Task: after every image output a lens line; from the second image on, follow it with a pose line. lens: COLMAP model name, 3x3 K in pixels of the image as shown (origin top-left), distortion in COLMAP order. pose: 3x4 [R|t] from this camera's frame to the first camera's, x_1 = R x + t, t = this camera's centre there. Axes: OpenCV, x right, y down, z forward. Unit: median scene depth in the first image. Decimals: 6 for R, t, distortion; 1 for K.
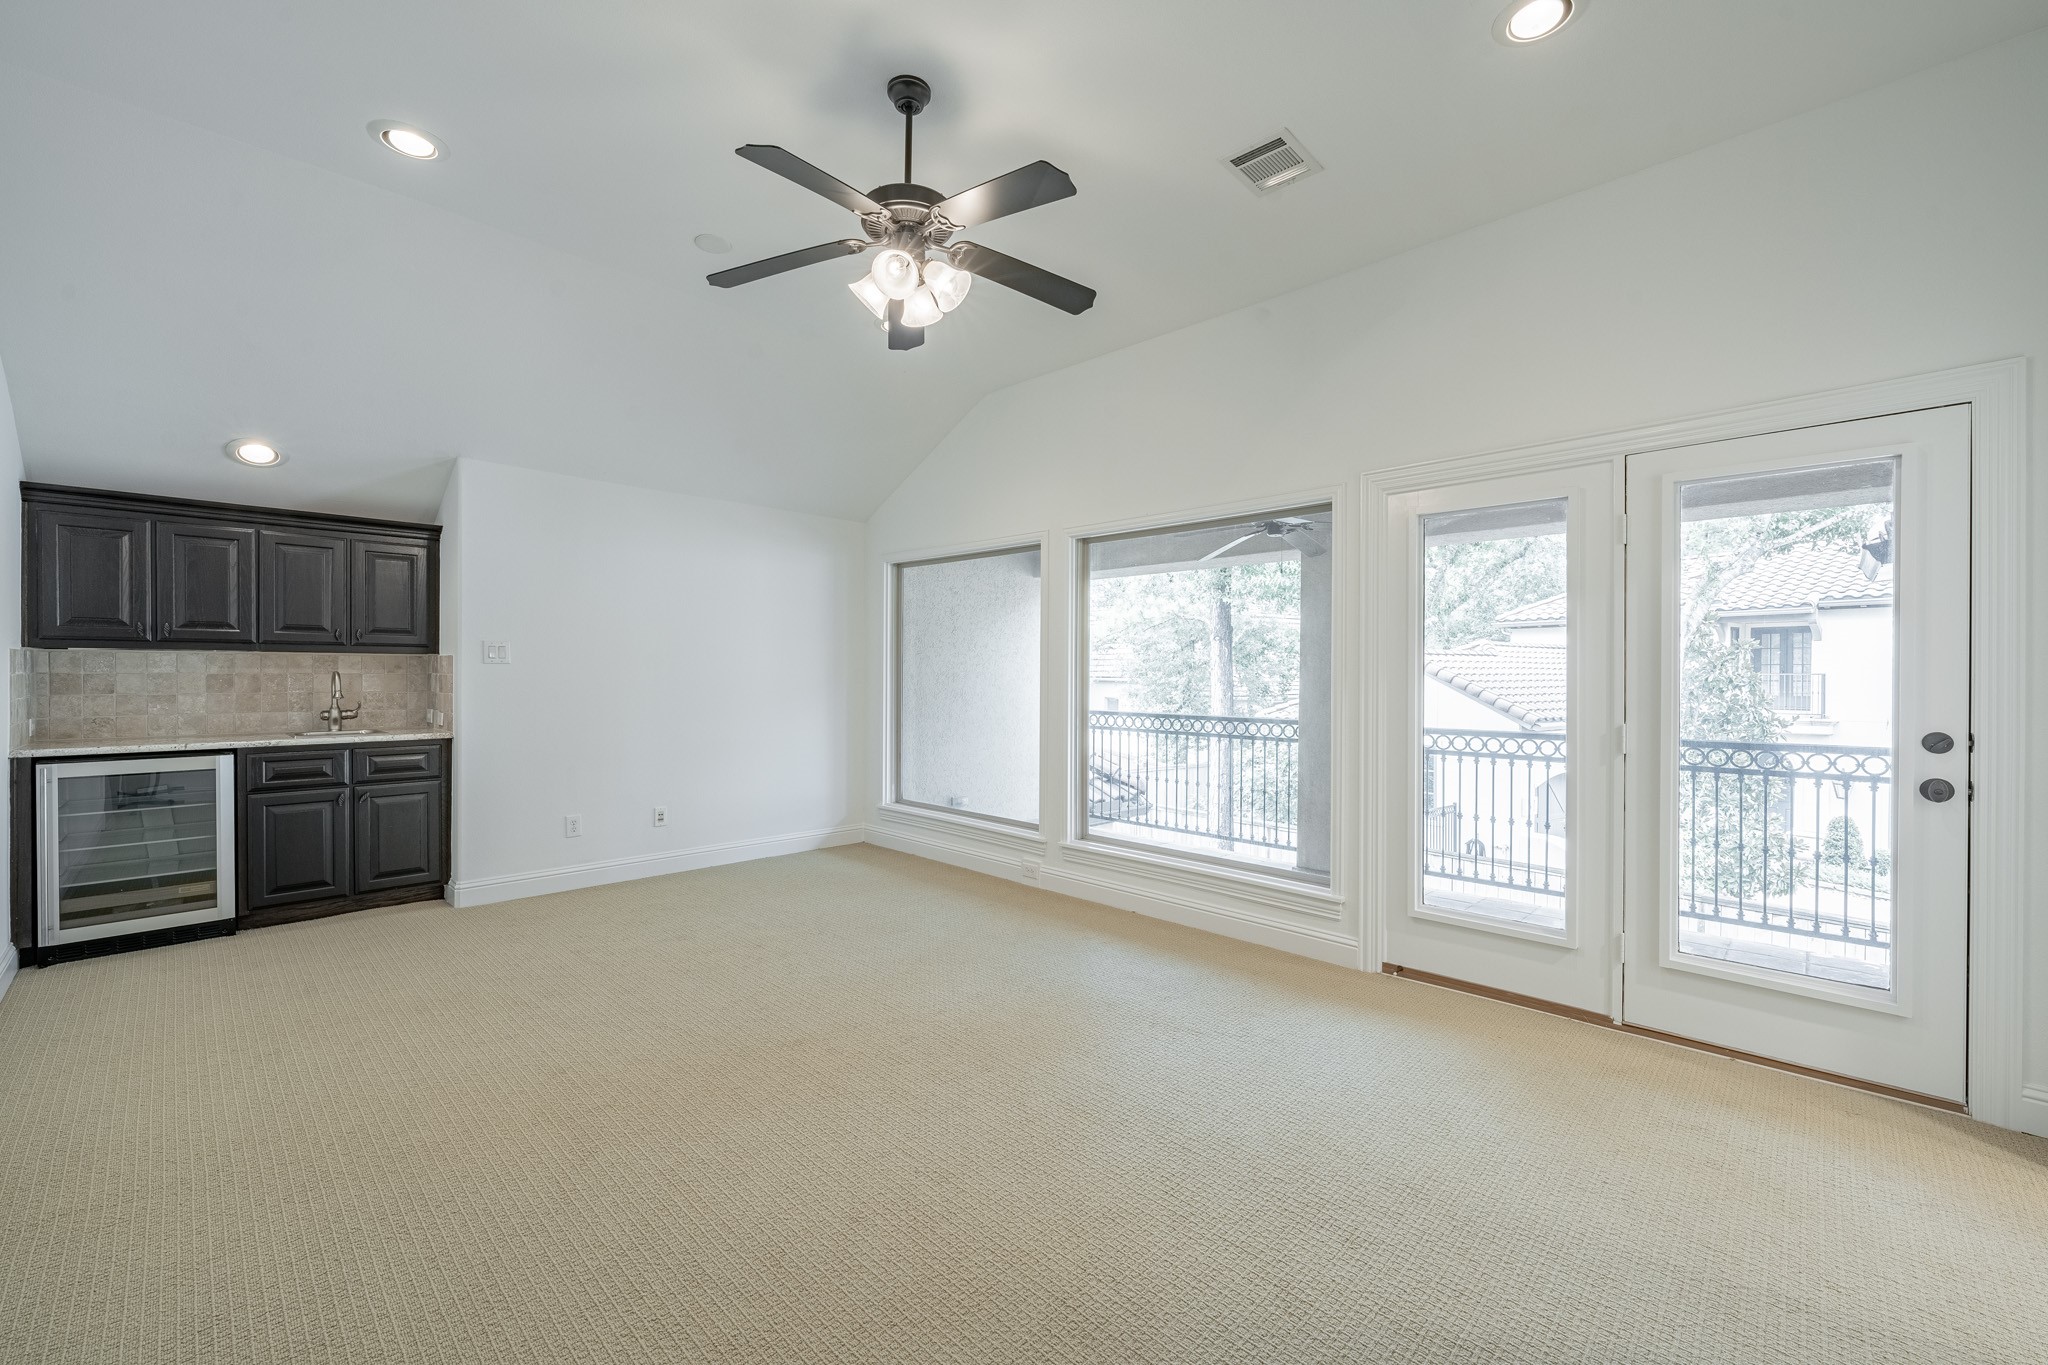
lens RADIAL K [[826.2, 0, 1030.0], [0, 826.2, 672.3], [0, 0, 1]] dist [-0.029136, -0.000031]
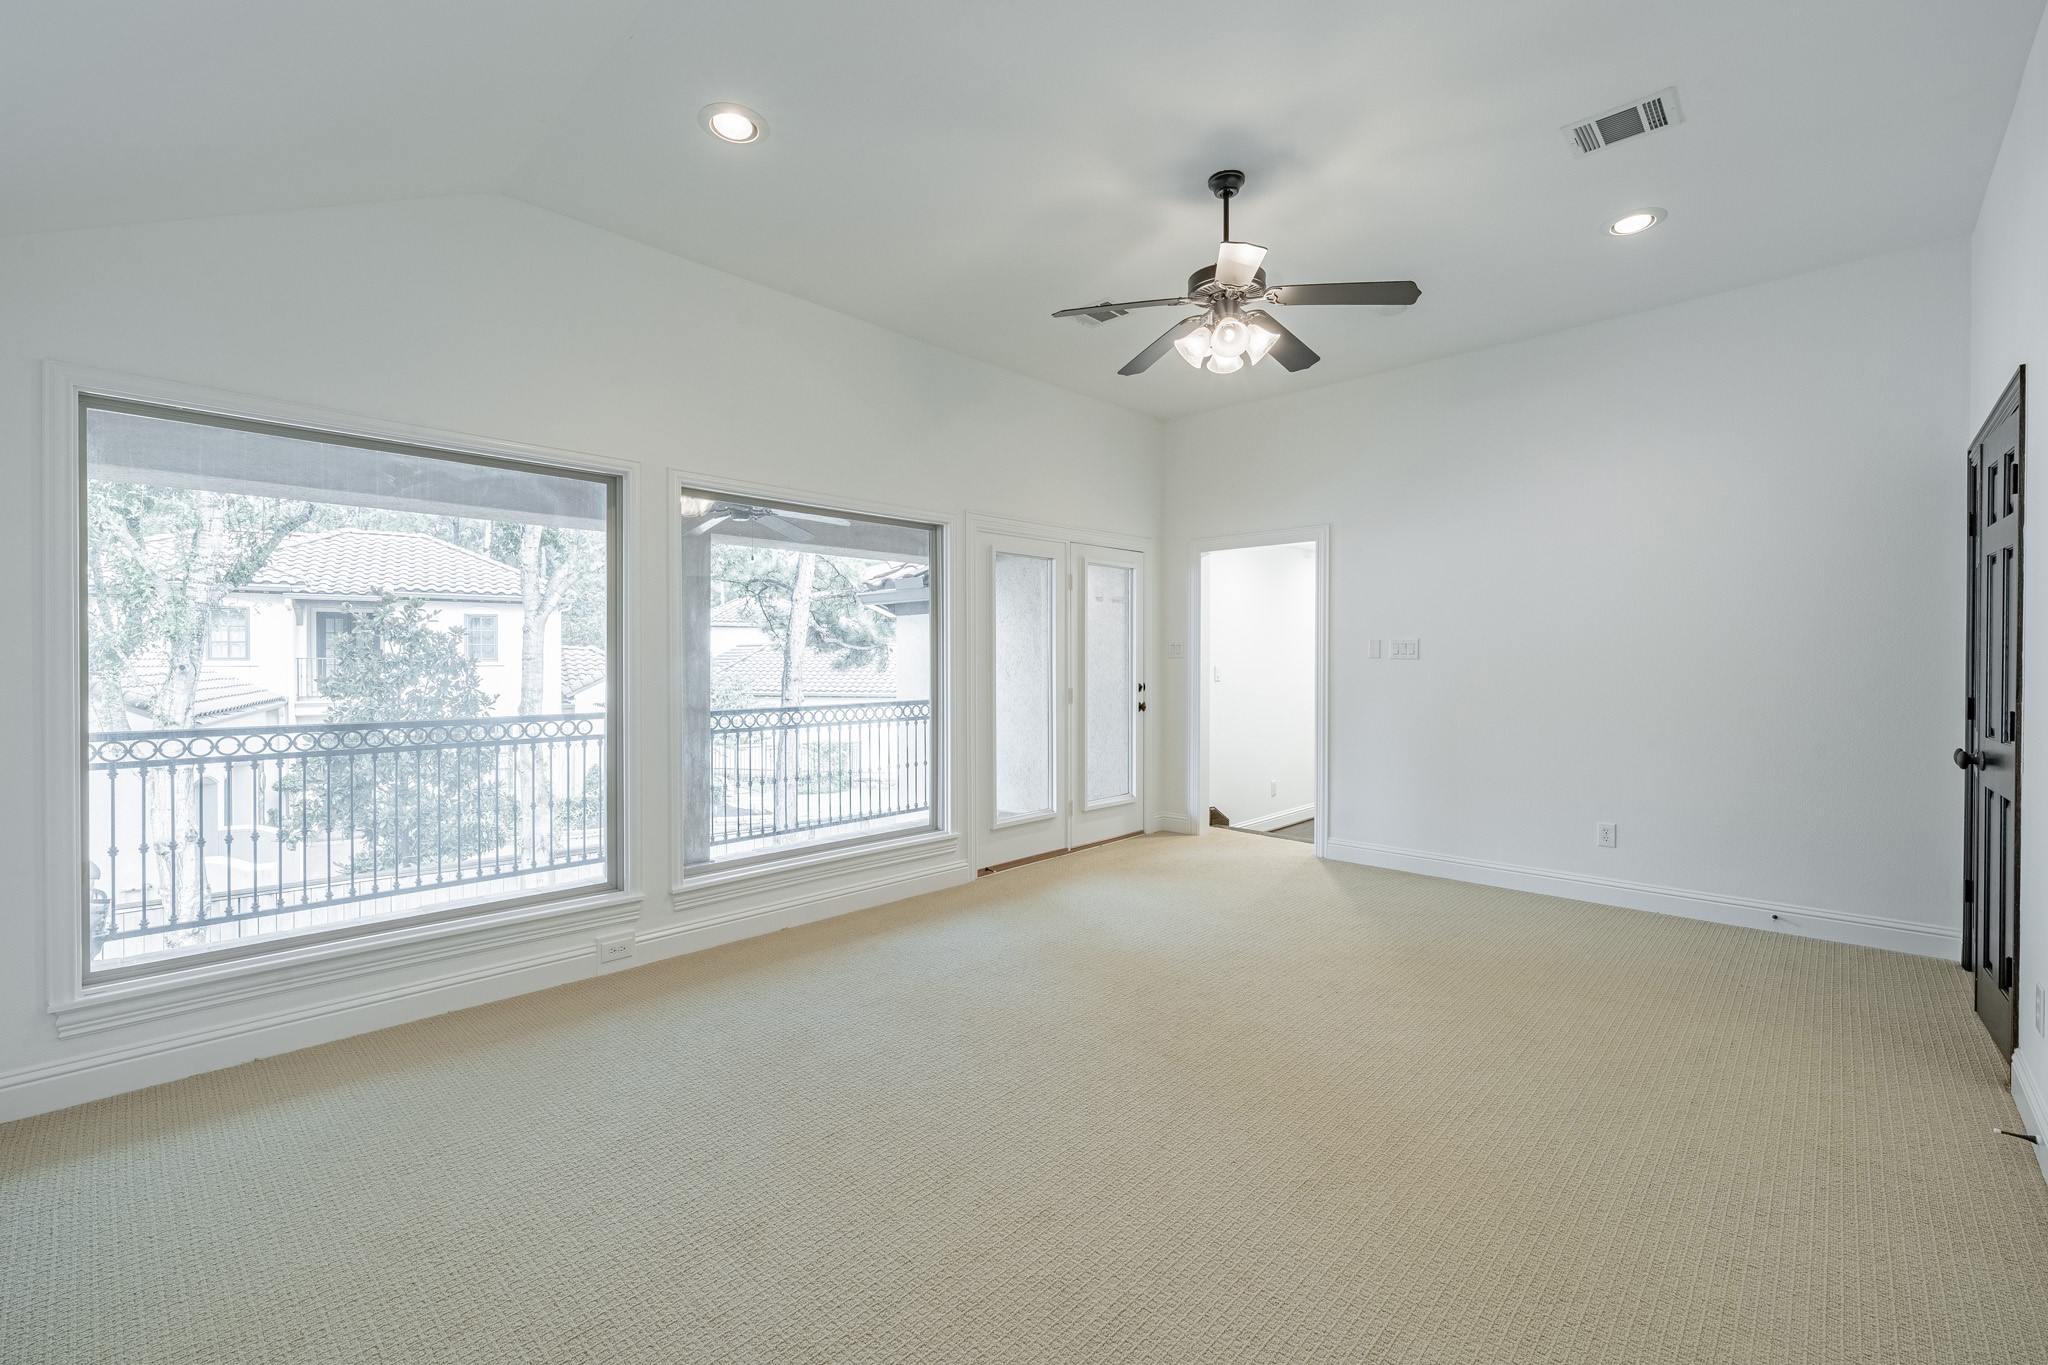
lens RADIAL K [[826.2, 0, 1030.0], [0, 826.2, 672.3], [0, 0, 1]] dist [-0.029136, -0.000031]
pose [[-0.005915, -0.022623, 0.999727, -0.799086], [0.000467, 0.999744, 0.022626, -0.009792], [-0.999982, 0.000601, -0.005902, 0.766503]]
